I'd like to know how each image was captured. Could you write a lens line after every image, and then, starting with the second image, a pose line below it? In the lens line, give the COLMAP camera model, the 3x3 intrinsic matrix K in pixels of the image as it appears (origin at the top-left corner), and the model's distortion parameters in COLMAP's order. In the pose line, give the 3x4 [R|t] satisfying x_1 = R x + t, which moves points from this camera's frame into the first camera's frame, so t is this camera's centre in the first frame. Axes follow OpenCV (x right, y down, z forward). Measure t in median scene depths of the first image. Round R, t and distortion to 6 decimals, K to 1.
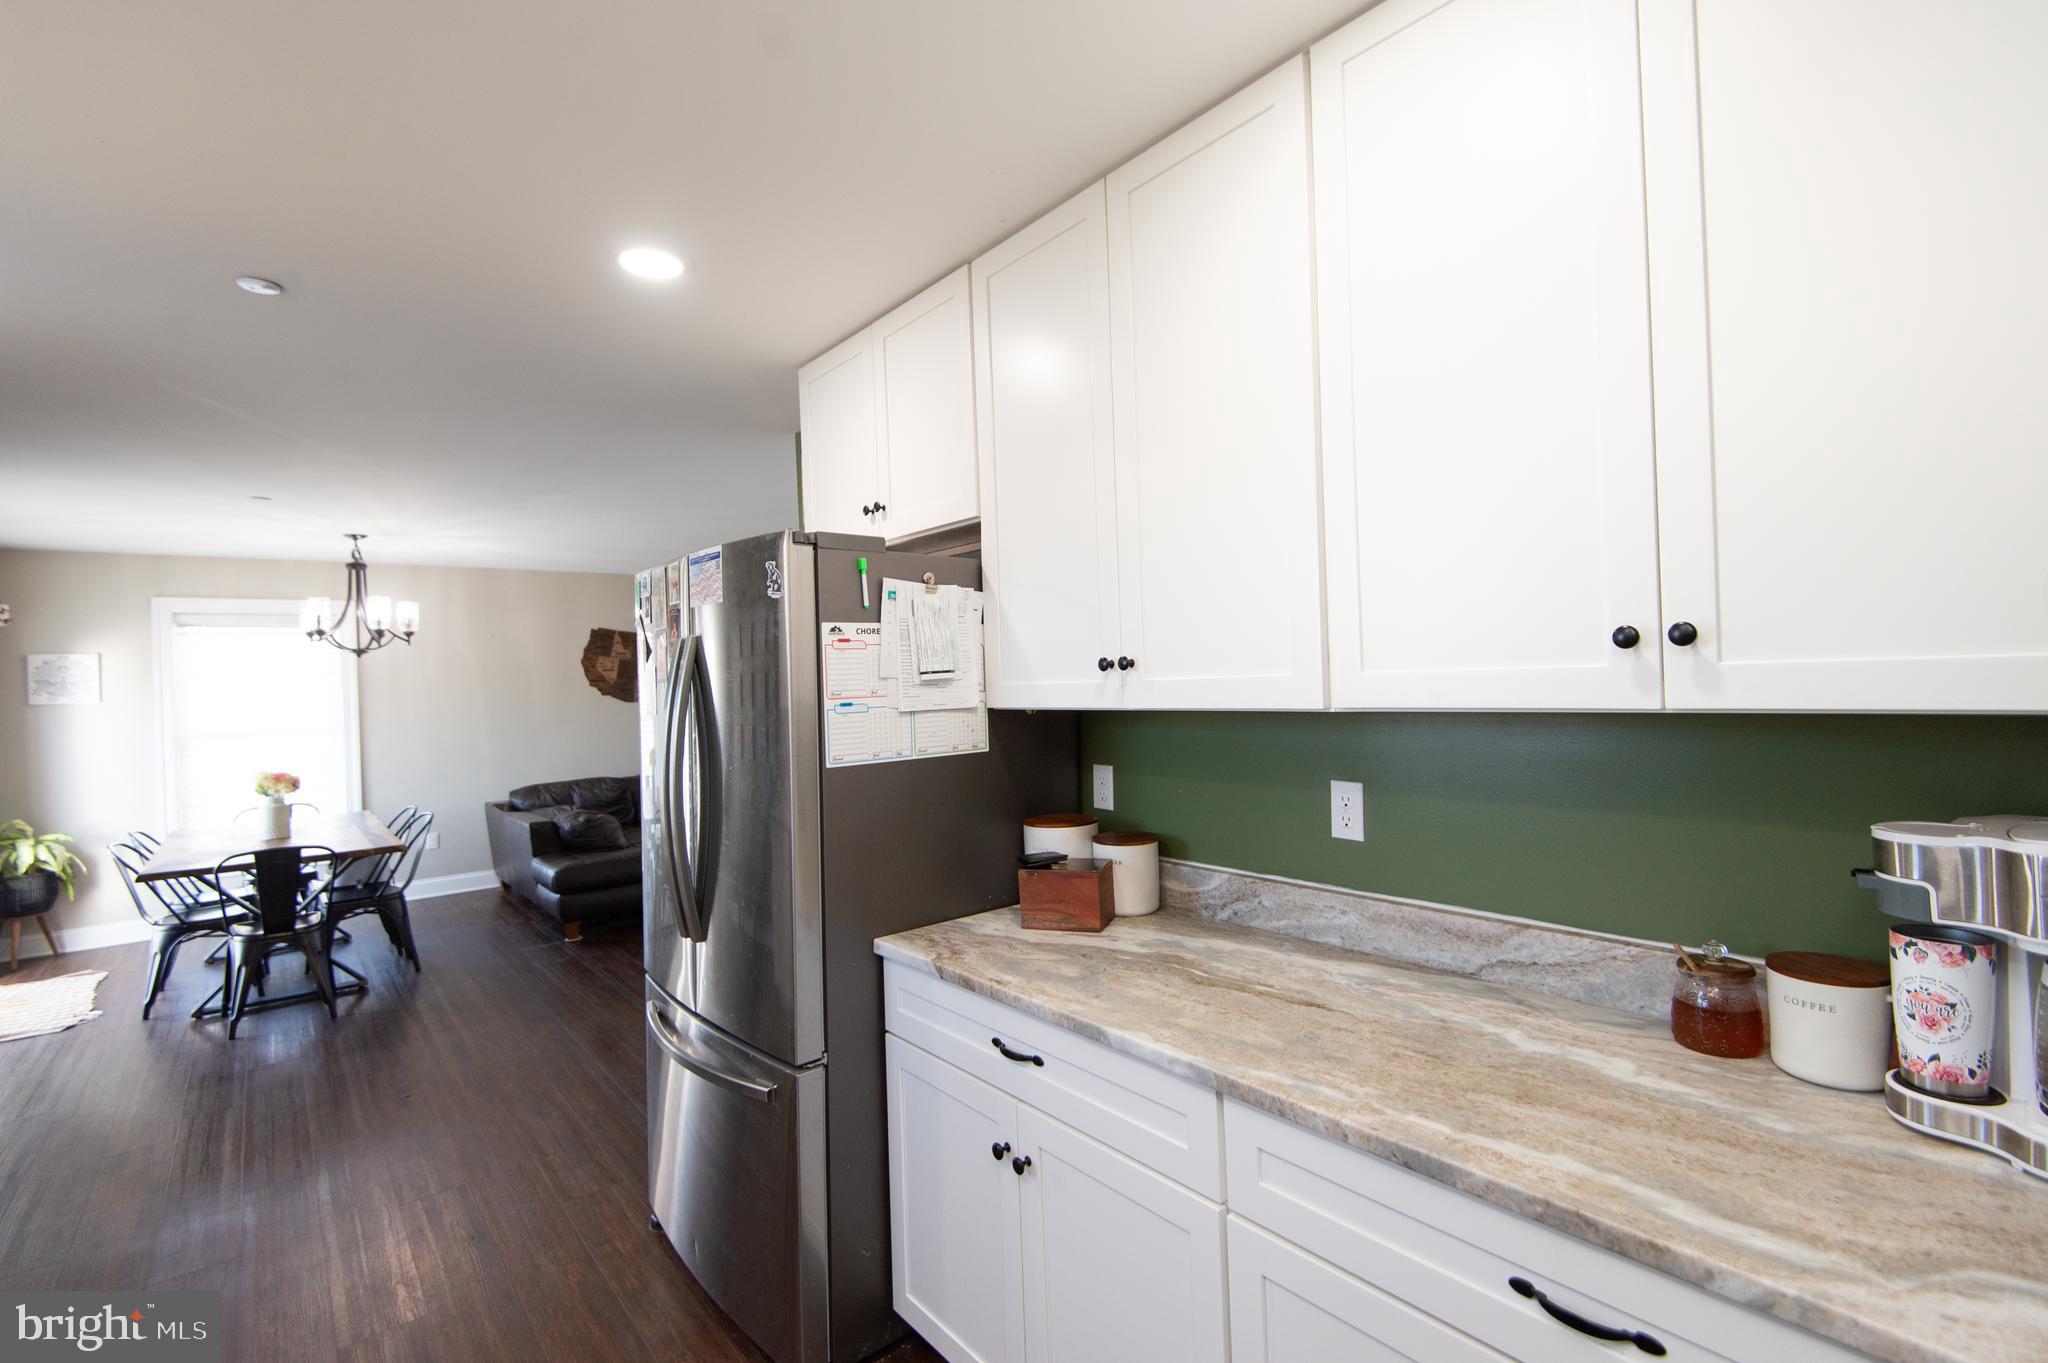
lens RADIAL K [[913.1, 0, 981.5], [0, 913.1, 673.5], [0, 0, 1]] dist [0.022370, -0.013736]
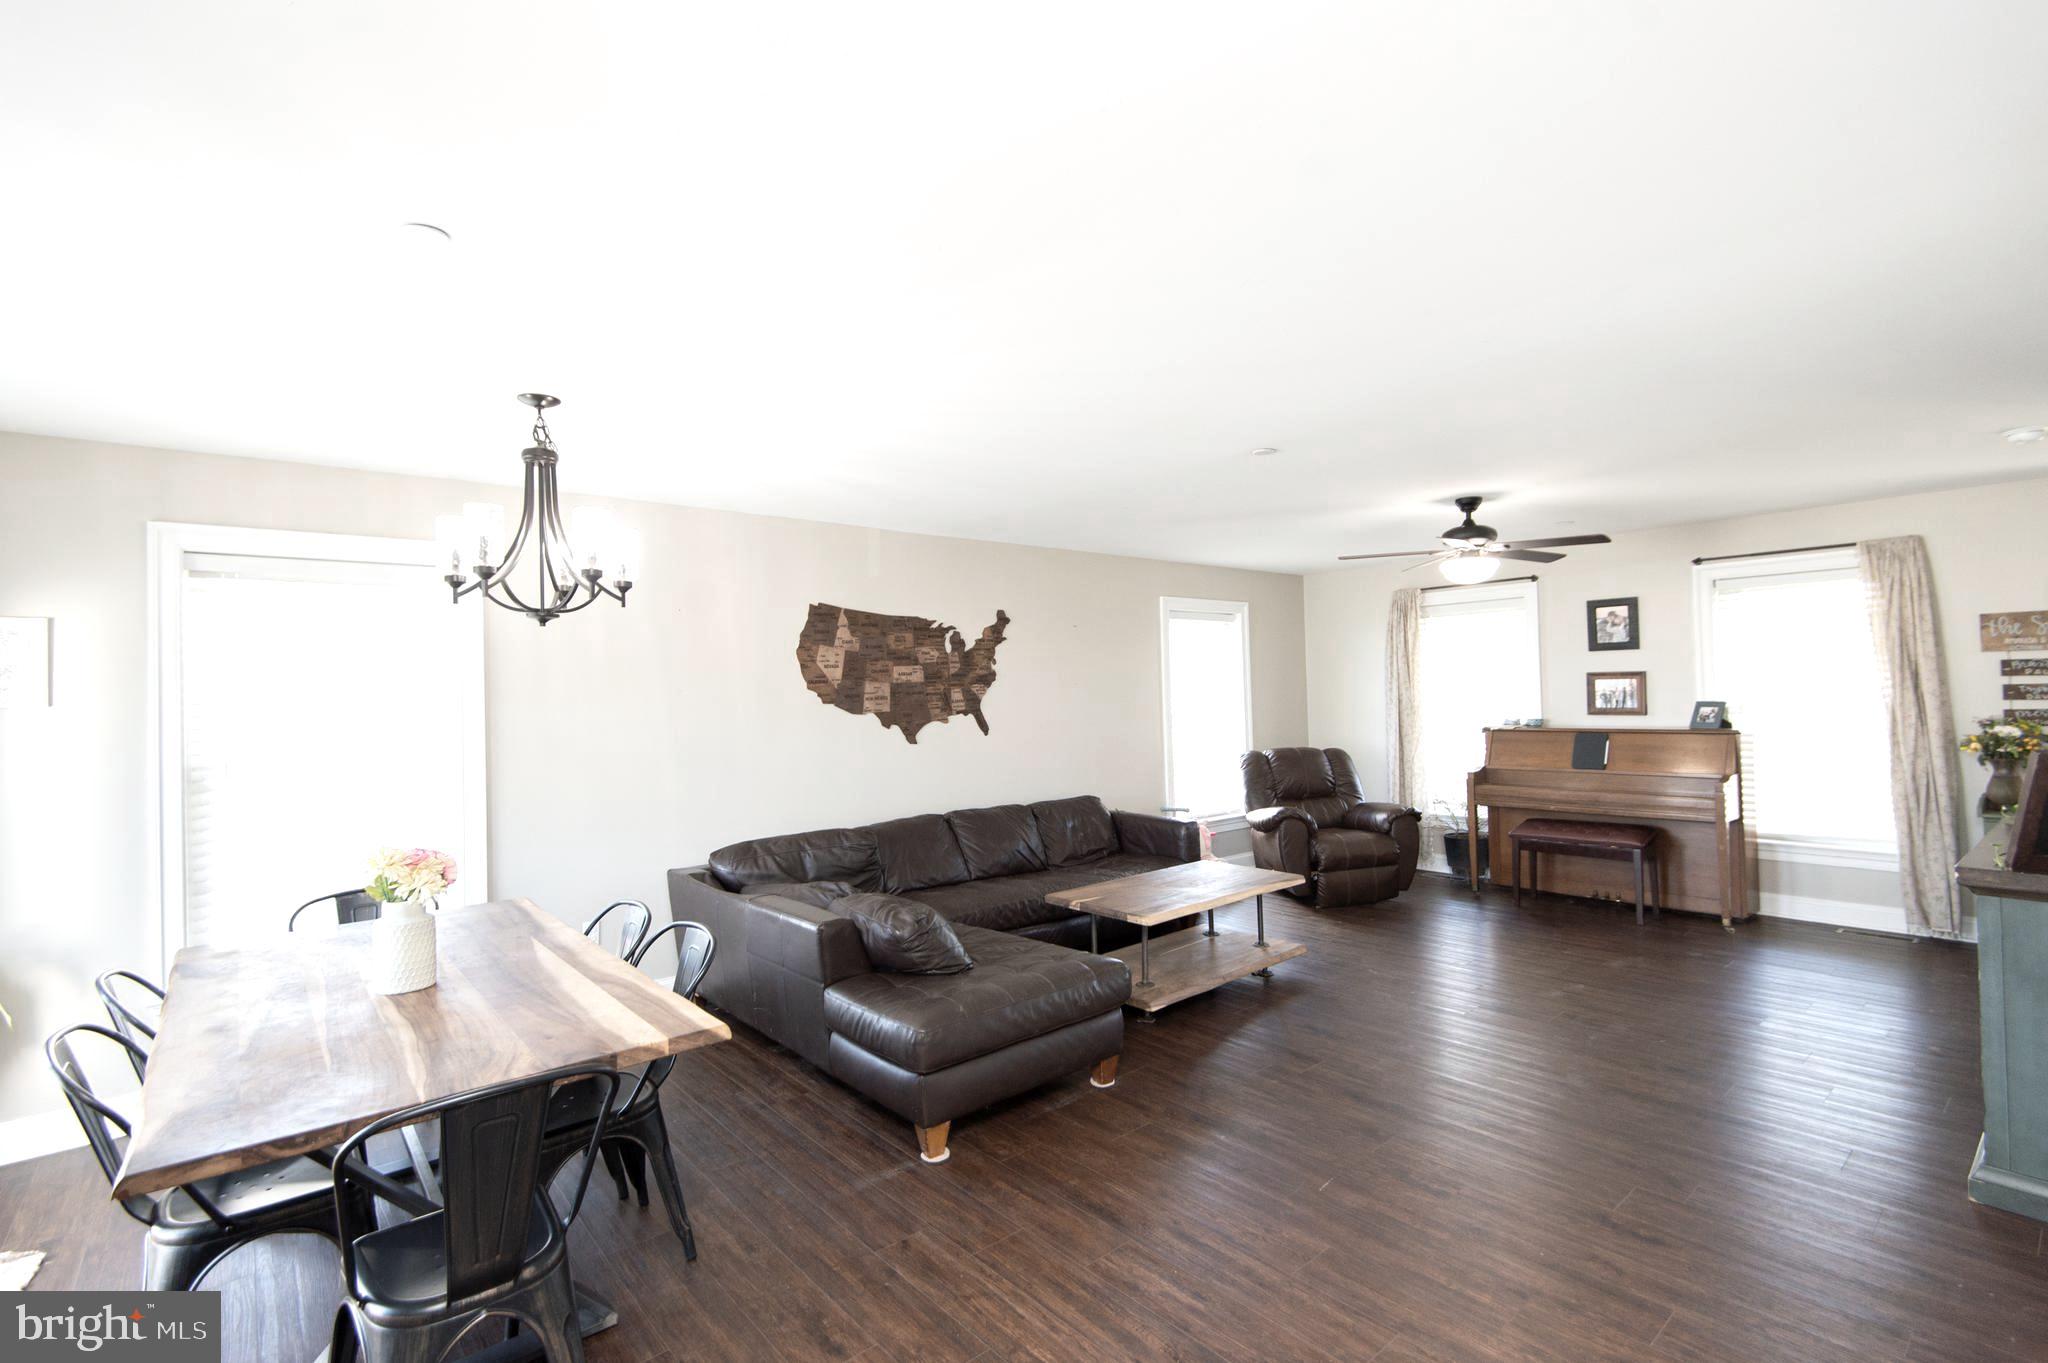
lens RADIAL K [[918.6, 0, 1021.3], [0, 918.6, 678.1], [0, 0, 1]] dist [0.037490, -0.024063]
pose [[0.998846, 0.016603, 0.045075, -0.329081], [-0.016105, 0.999805, -0.011393, 0.011649], [-0.045255, 0.010654, 0.998919, 0.348904]]
